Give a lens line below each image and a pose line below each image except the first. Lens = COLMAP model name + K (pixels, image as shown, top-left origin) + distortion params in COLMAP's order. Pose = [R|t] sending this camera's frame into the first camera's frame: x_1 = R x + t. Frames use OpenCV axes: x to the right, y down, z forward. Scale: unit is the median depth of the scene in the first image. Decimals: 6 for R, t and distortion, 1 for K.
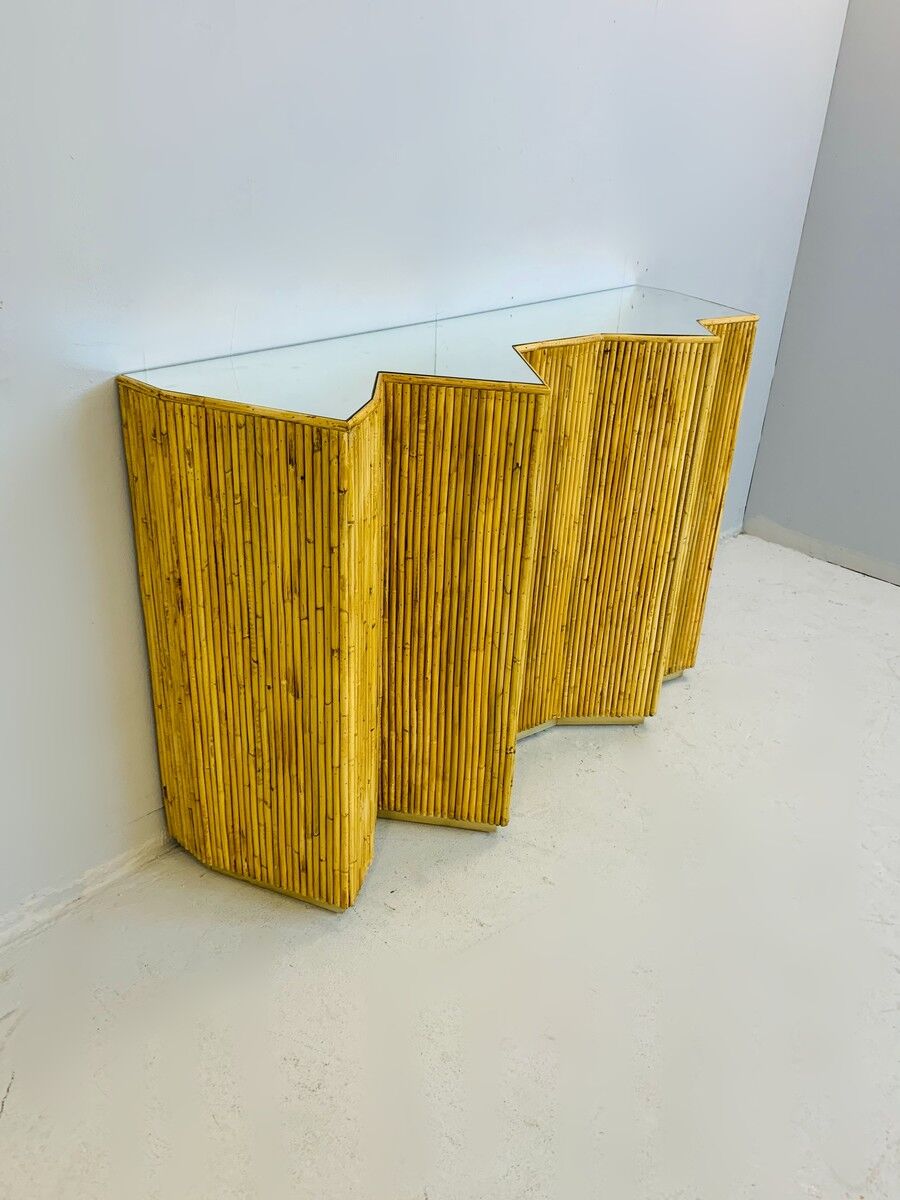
lens RADIAL K [[1073.0, 0, 450.0], [0, 1073.0, 600.0], [0, 0, 1]] dist [0.090876, -0.295586]
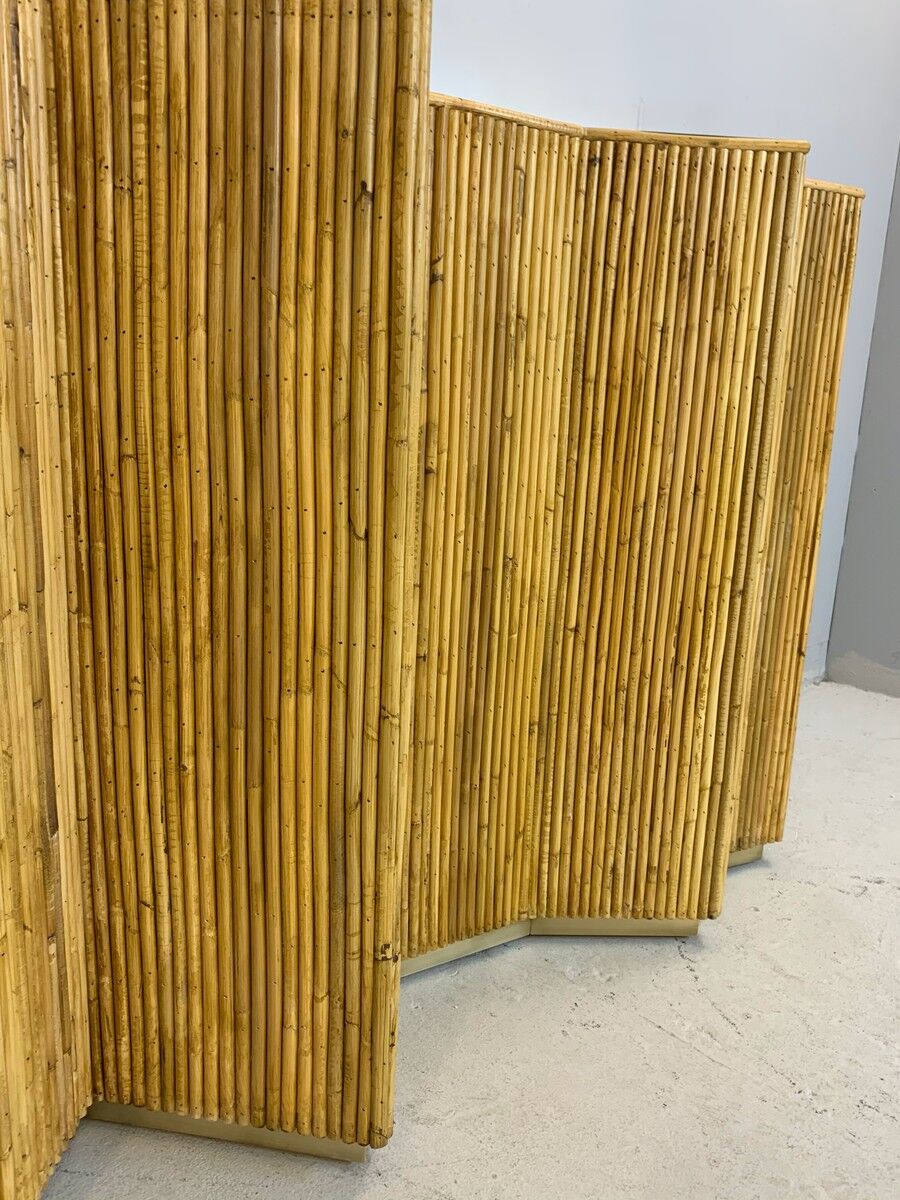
lens RADIAL K [[1073.0, 0, 450.0], [0, 1073.0, 600.0], [0, 0, 1]] dist [0.090876, -0.295586]
pose [[0.999555, 0.001052, -0.029822, 0.087357], [-0.008513, 0.967902, -0.251185, 0.104682], [0.028600, 0.251327, 0.967480, 0.521892]]
